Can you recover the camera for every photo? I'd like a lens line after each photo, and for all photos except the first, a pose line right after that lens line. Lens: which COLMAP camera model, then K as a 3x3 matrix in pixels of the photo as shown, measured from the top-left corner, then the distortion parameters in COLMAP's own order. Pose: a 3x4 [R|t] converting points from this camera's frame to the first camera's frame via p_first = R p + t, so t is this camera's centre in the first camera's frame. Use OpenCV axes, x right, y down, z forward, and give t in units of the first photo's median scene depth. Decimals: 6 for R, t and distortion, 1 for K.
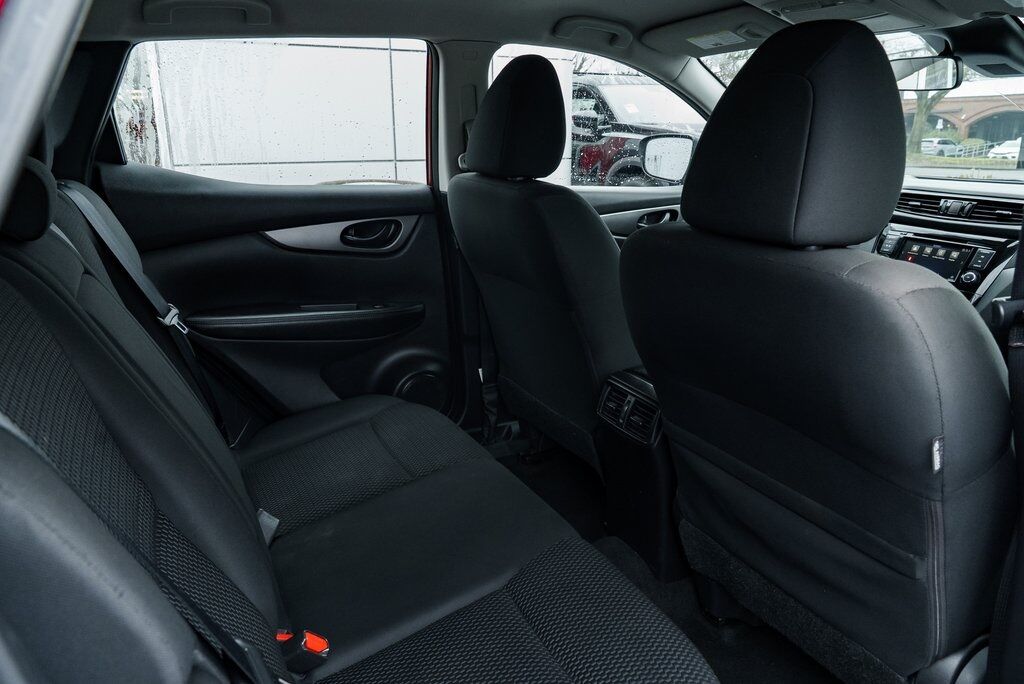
lens RADIAL K [[690.0, 0, 532.8], [0, 690.0, 336.9], [0, 0, 1]] dist [-0.001551, -0.000402]
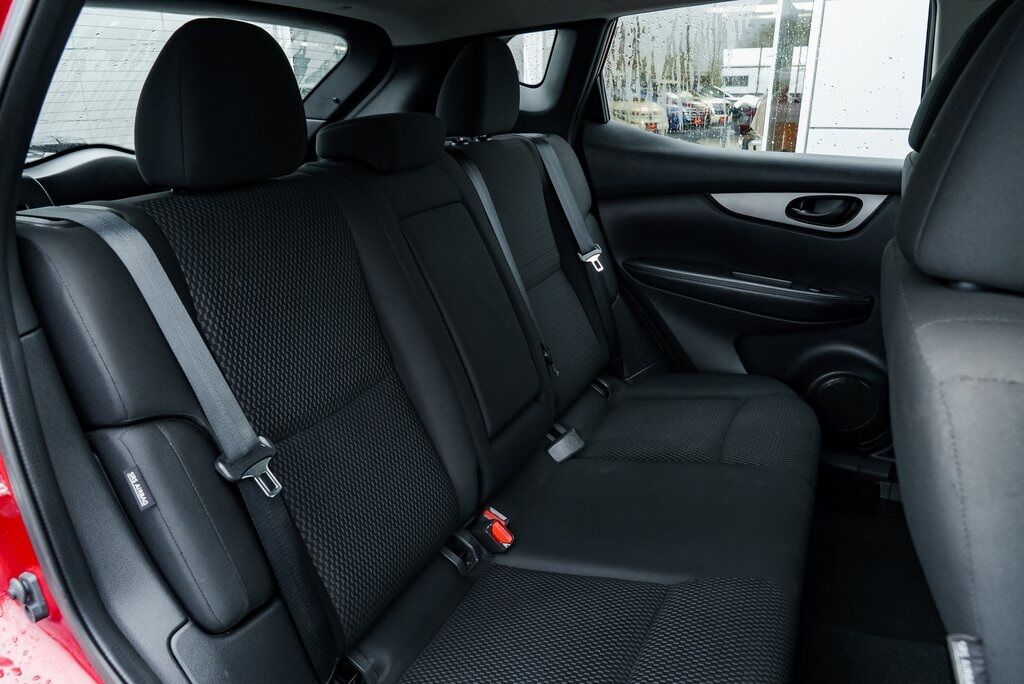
lens RADIAL K [[694.6, 0, 509.8], [0, 694.6, 347.6], [0, 0, 1]] dist [-0.010155, -0.000293]
pose [[0.600632, 0.272680, -0.751590, 0.276995], [-0.226790, 0.959539, 0.166887, -0.036870], [0.766687, 0.070215, 0.638170, 0.122359]]
